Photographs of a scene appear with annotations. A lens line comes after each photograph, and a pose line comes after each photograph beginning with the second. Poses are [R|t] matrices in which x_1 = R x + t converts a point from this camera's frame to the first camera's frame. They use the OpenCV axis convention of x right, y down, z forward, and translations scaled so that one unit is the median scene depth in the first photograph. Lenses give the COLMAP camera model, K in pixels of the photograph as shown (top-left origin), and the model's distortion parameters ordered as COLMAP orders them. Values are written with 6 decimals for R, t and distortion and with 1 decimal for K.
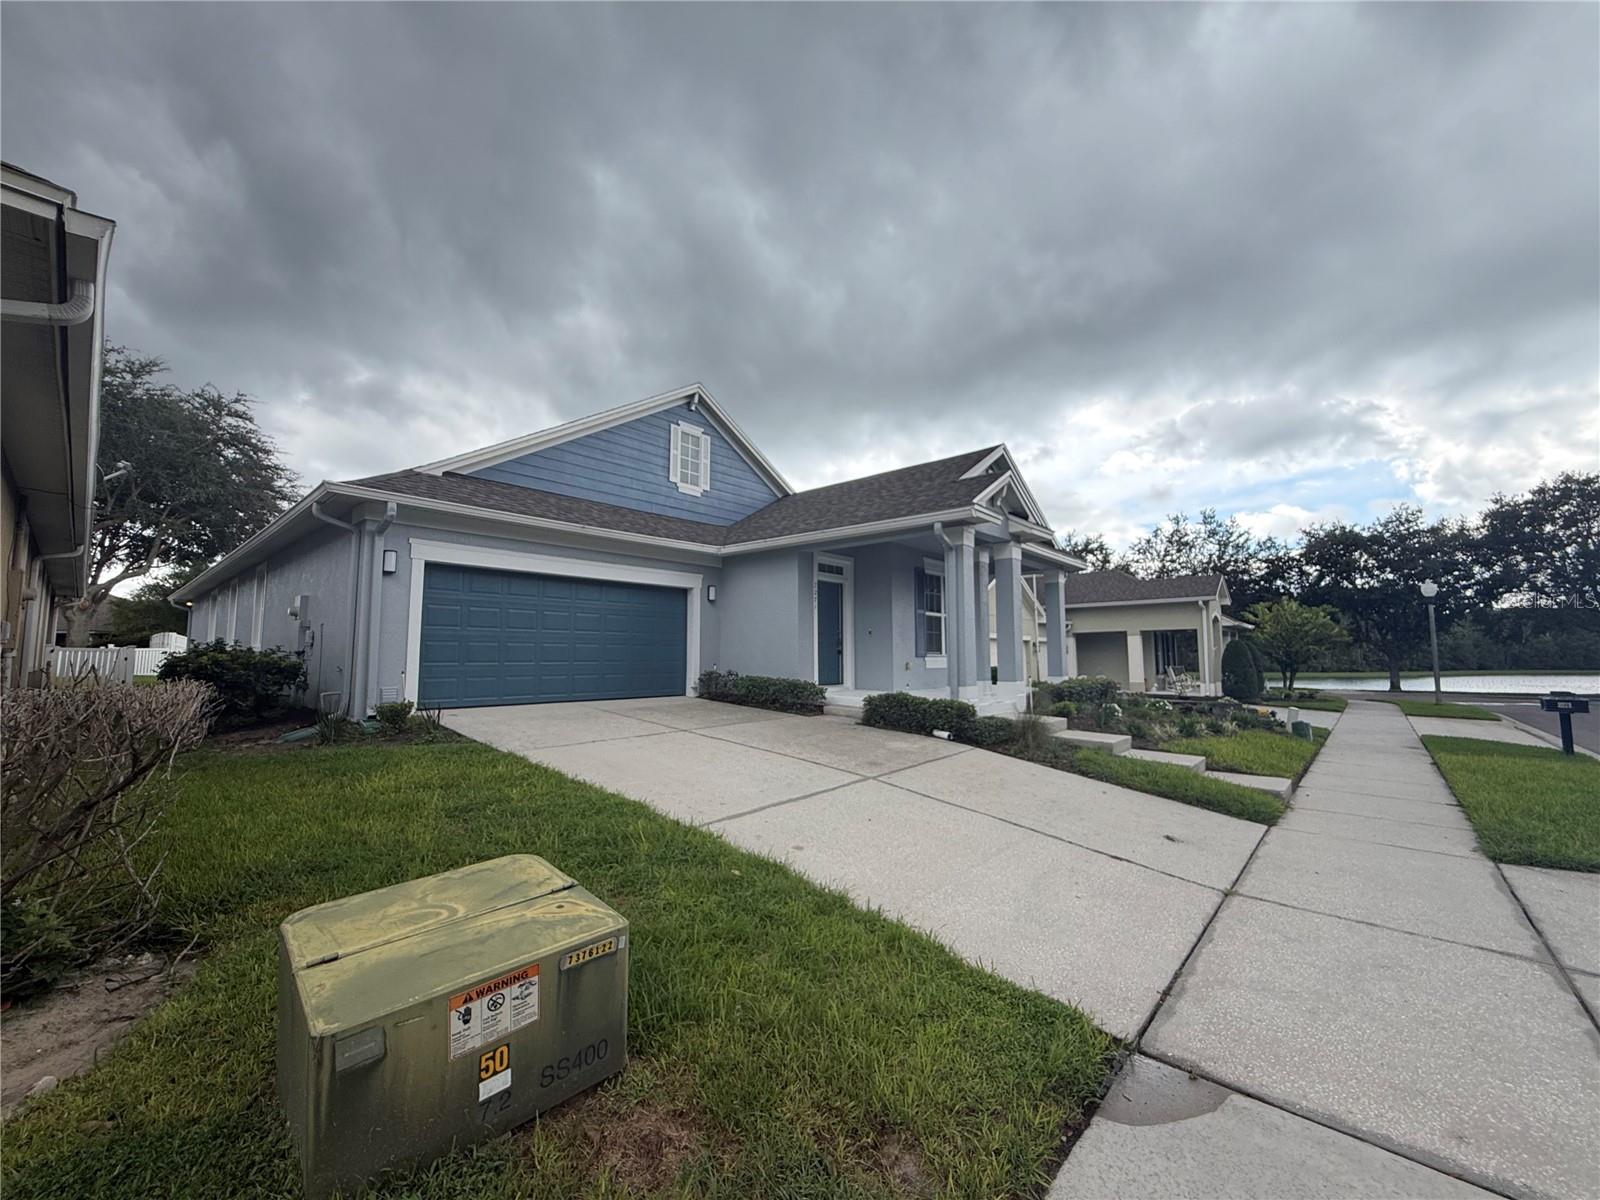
lens RADIAL K [[635.9, 0, 802.4], [0, 635.9, 604.3], [0, 0, 1]] dist [0.004122, 0.000181]
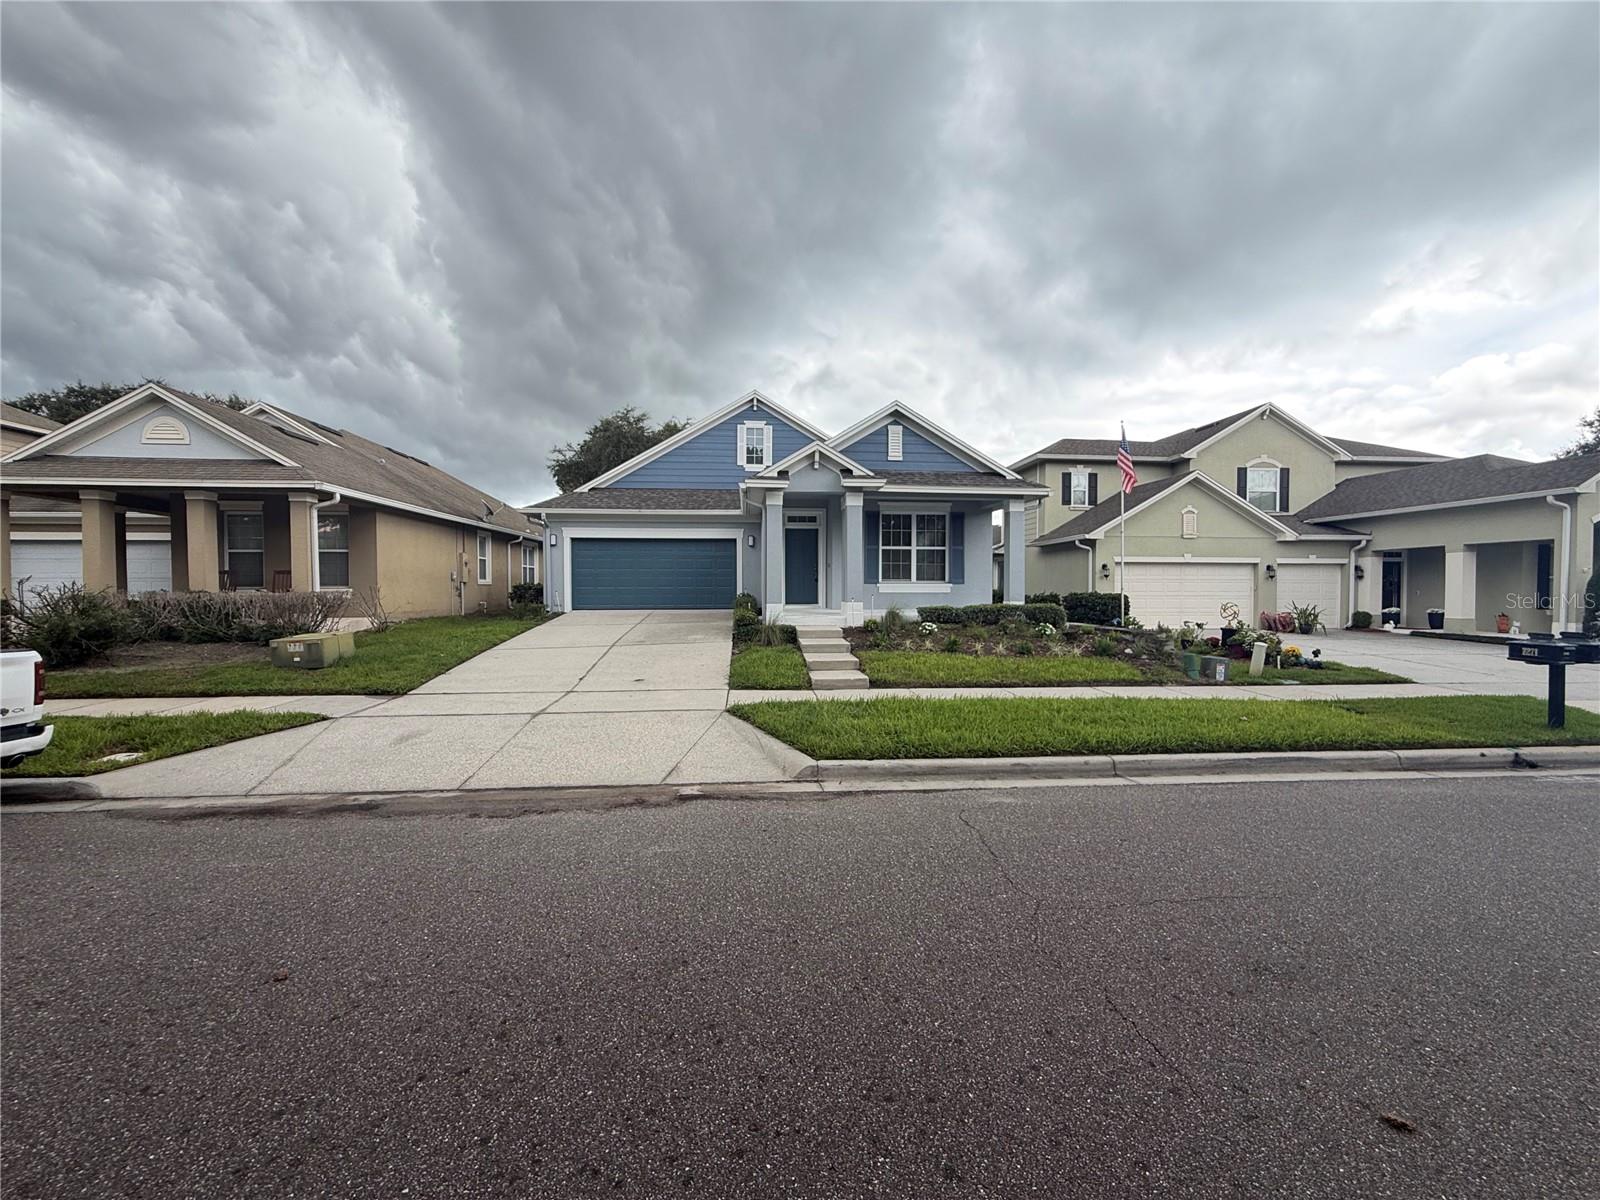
lens RADIAL K [[635.9, 0, 799.0], [0, 635.9, 599.2], [0, 0, 1]] dist [0.004122, 0.000181]
pose [[0.729403, 0.016783, -0.683879, 0.897799], [0.058043, 0.994576, 0.086315, -0.003048], [0.681618, -0.102653, 0.724472, -0.003892]]
